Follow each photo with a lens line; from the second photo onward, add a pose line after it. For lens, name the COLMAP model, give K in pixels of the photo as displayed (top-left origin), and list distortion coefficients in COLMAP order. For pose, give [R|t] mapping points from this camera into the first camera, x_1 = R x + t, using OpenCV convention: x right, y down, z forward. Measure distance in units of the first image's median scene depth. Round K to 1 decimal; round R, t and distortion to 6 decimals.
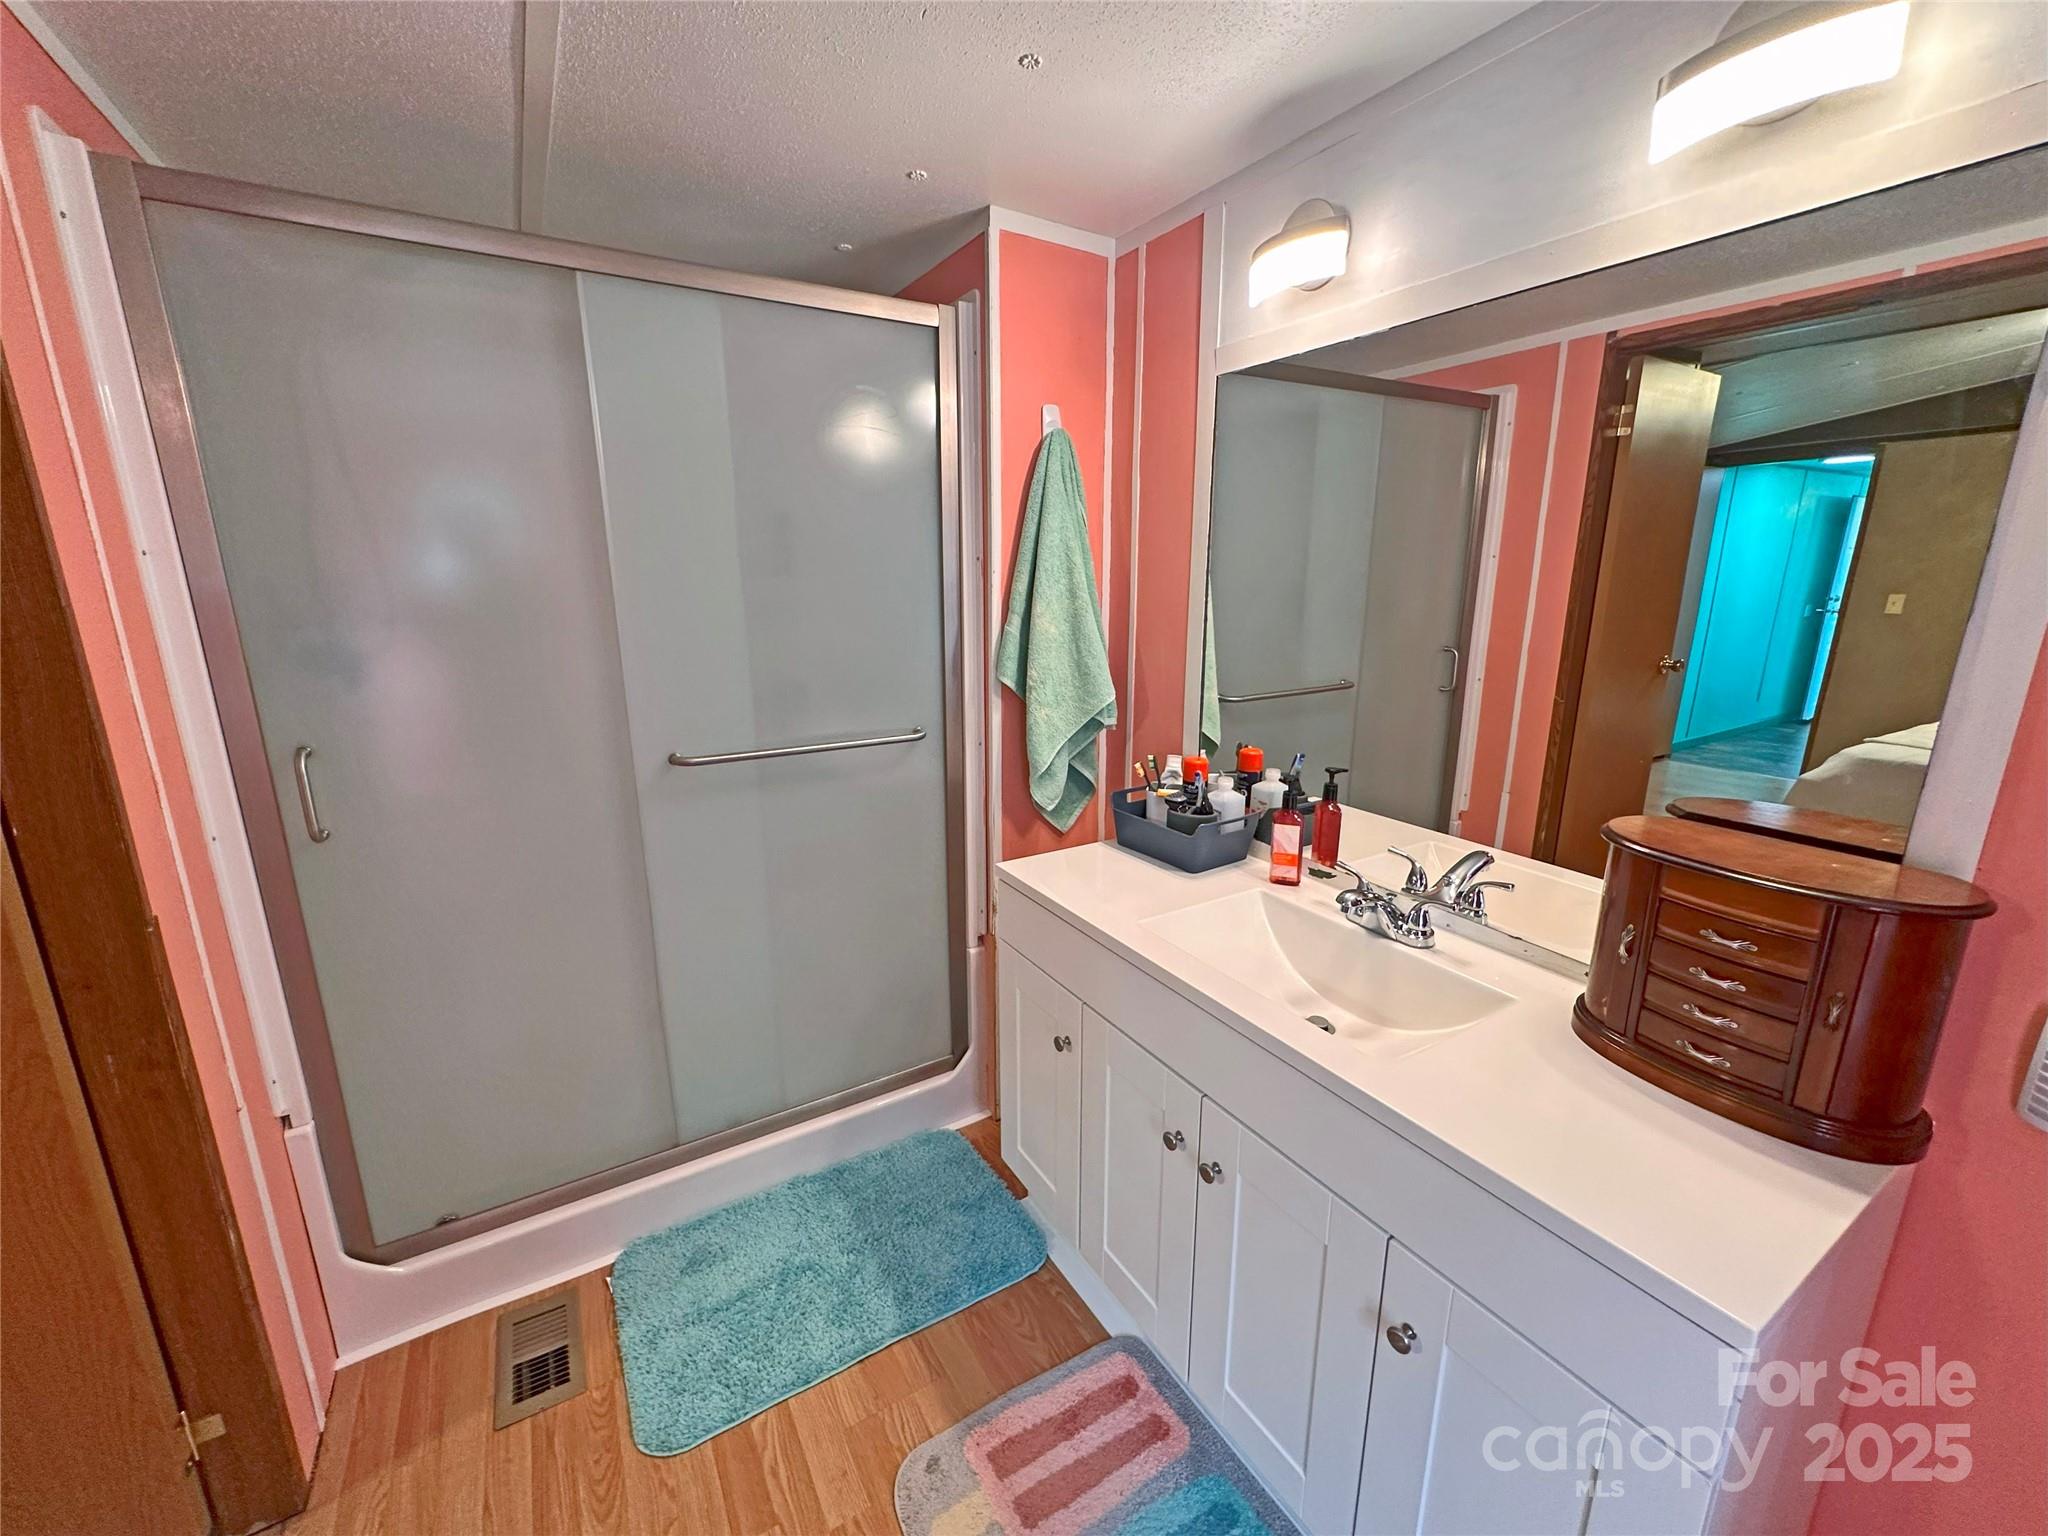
lens RADIAL K [[815.3, 0, 1023.3], [0, 815.3, 765.0], [0, 0, 1]] dist [-0.002431, 0.000376]
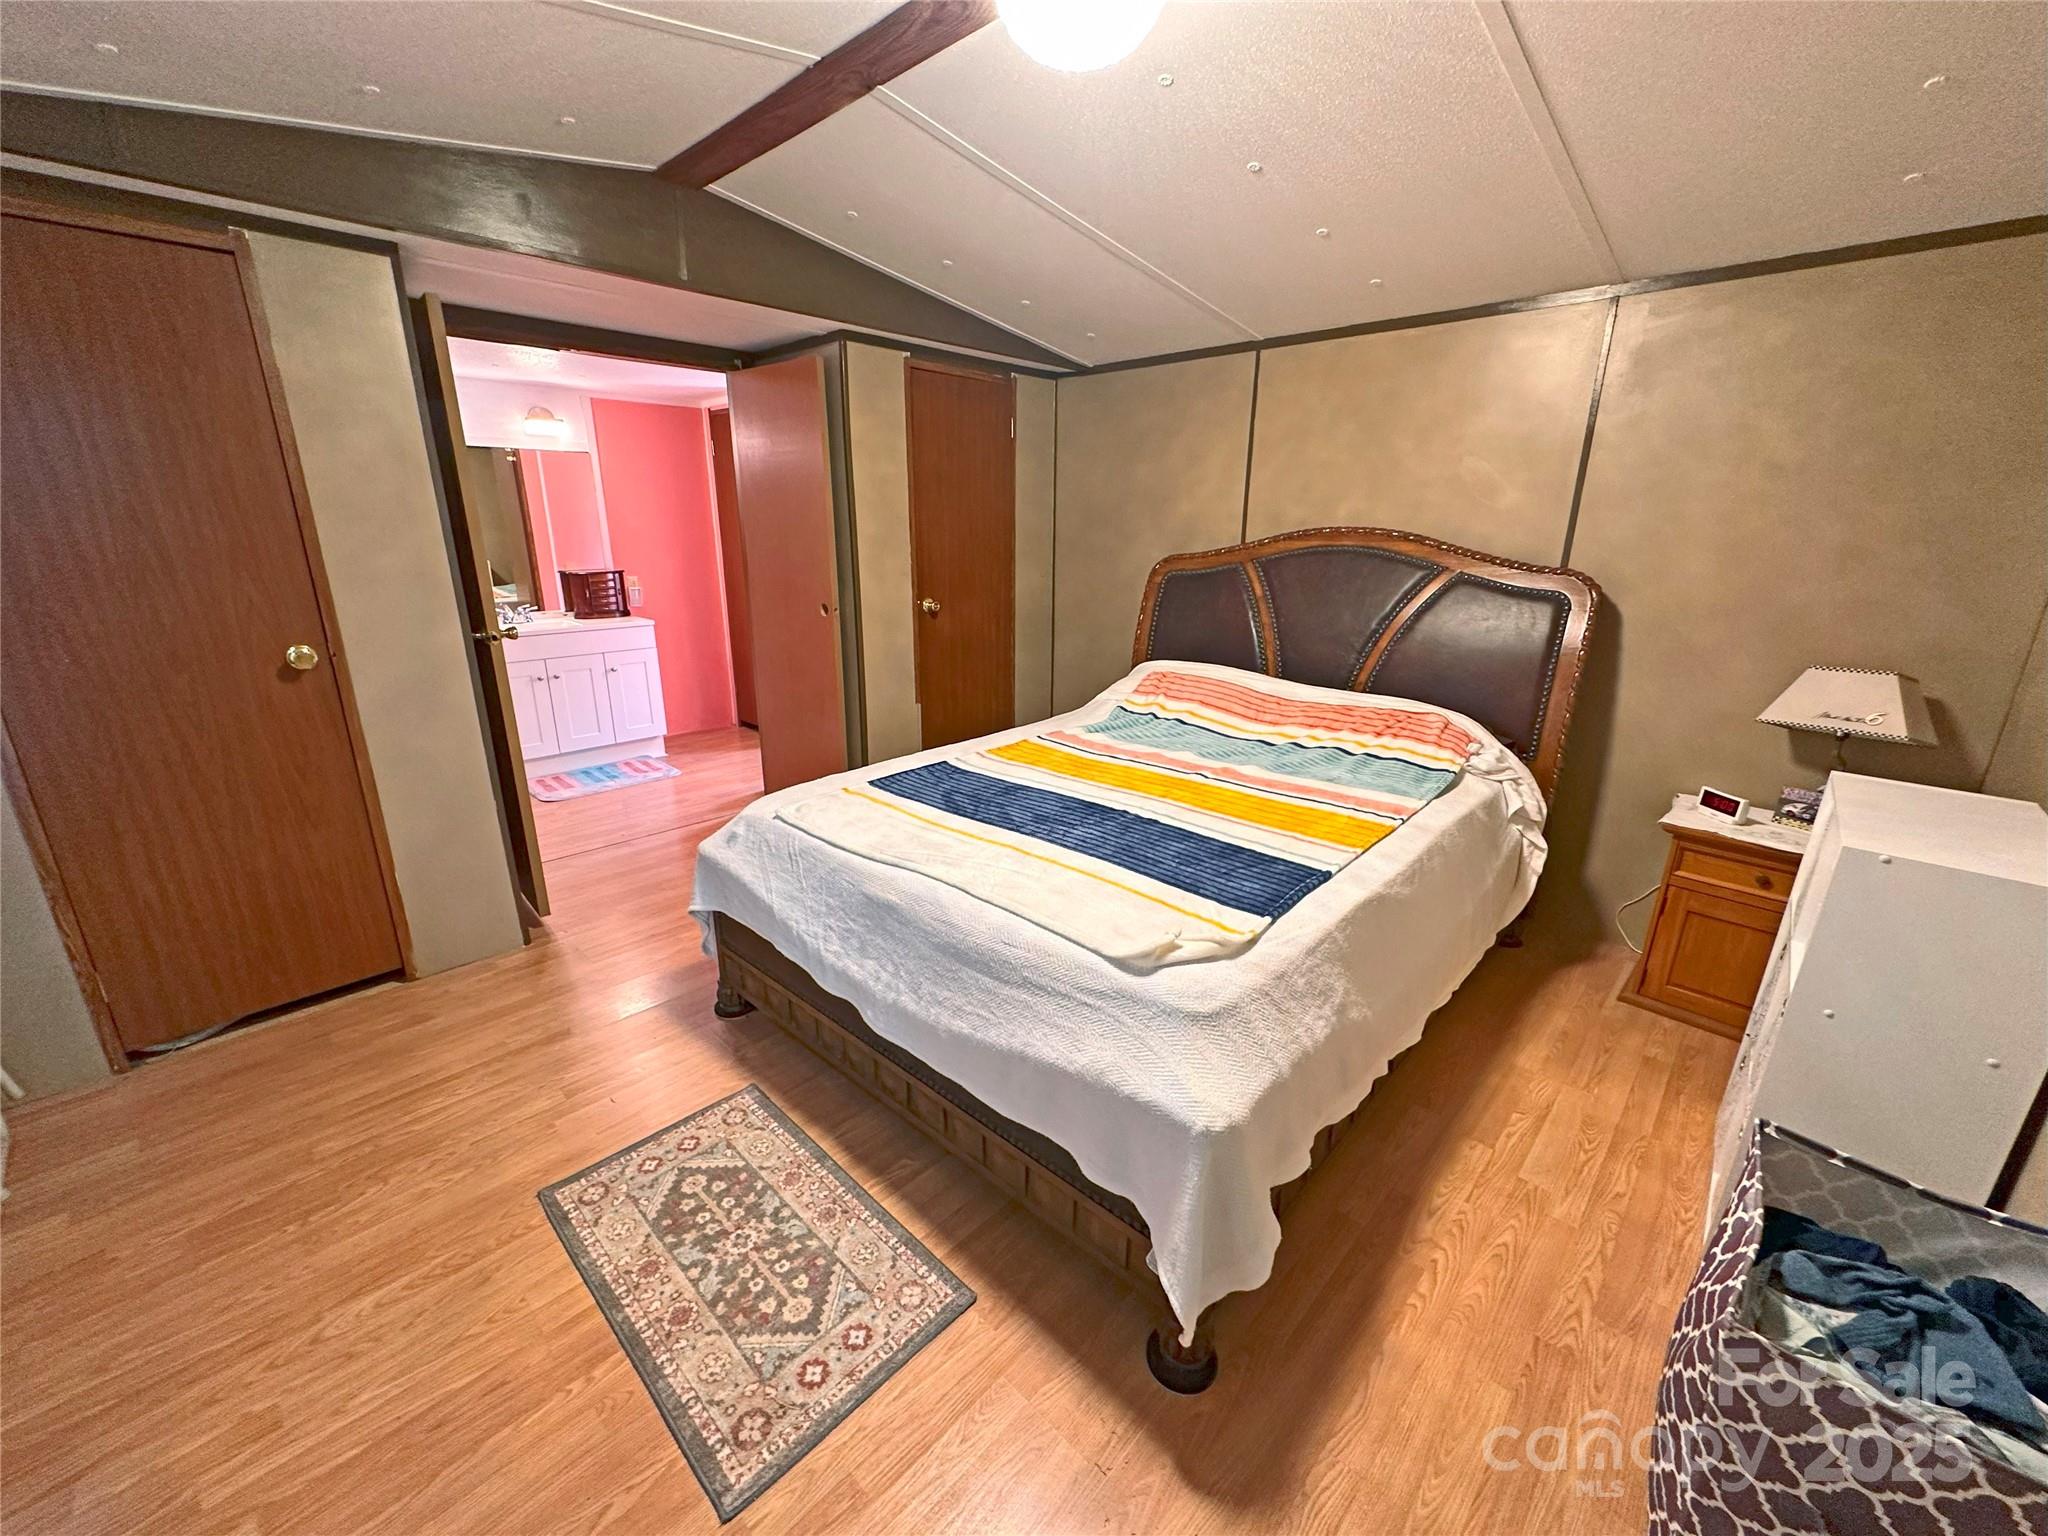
lens RADIAL K [[815.3, 0, 1027.7], [0, 815.3, 762.8], [0, 0, 1]] dist [-0.002431, 0.000376]
pose [[-0.256398, -0.269380, 0.928275, -3.405701], [0.229150, 0.916059, 0.329128, 0.091440], [-0.939016, 0.297102, -0.173147, -0.268922]]
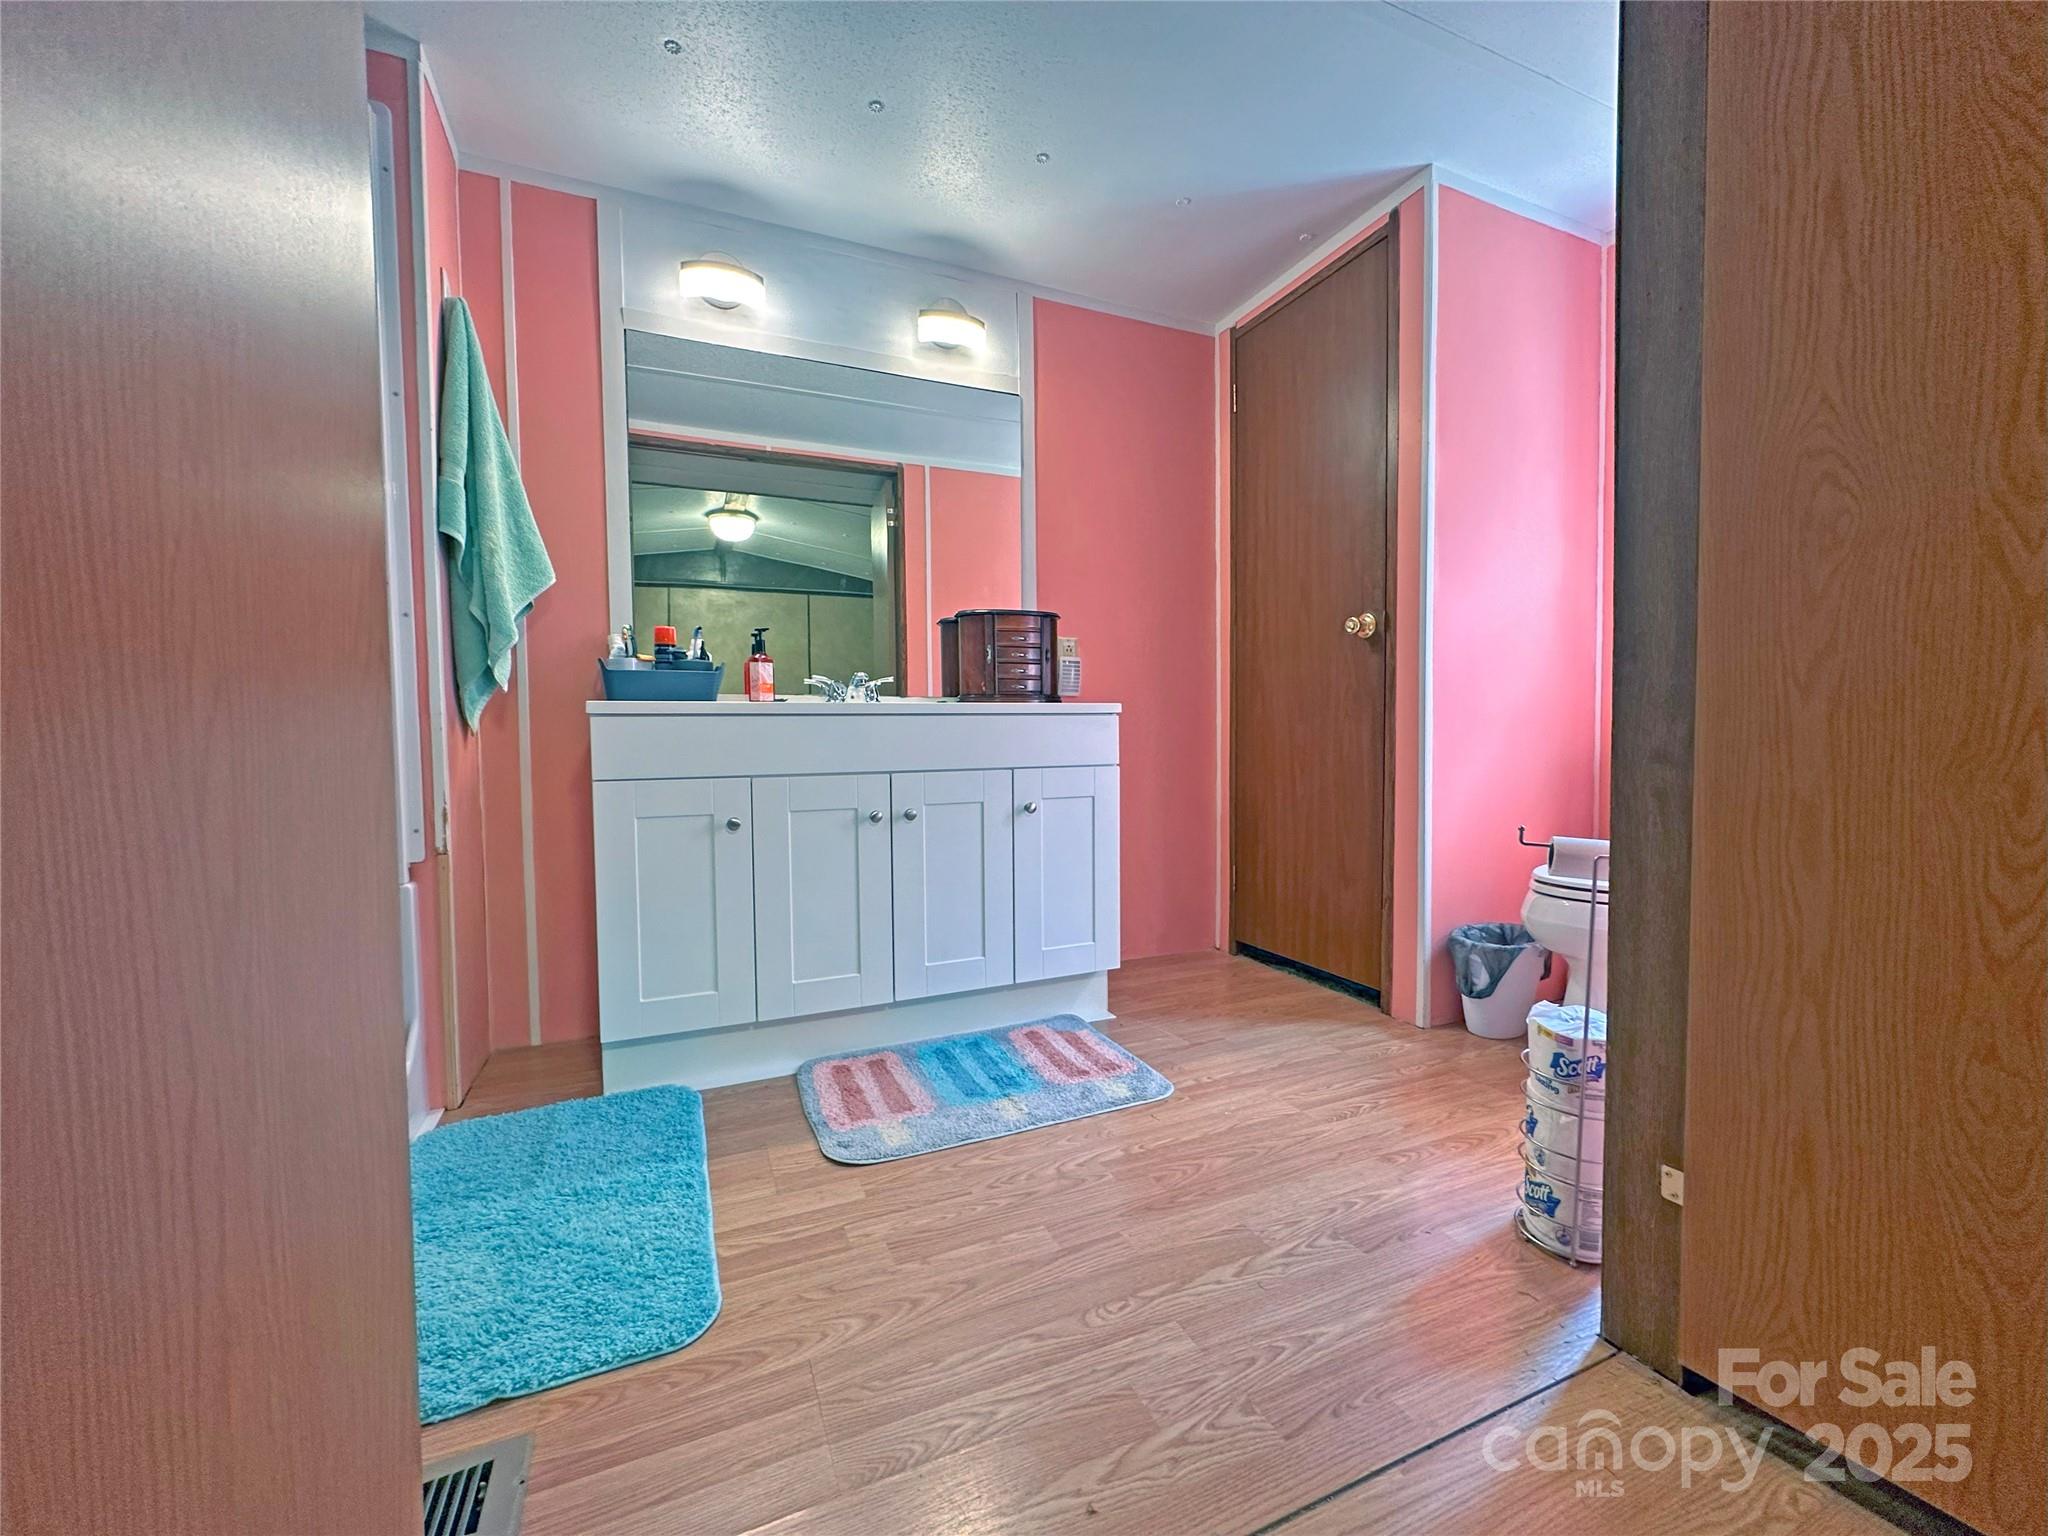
lens RADIAL K [[815.3, 0, 1025.2], [0, 815.3, 769.4], [0, 0, 1]] dist [-0.002431, 0.000376]
pose [[0.120837, -0.037932, 0.991947, -1.119152], [0.244640, 0.969587, 0.007275, 0.382184], [-0.962055, 0.241791, 0.126442, 0.461777]]
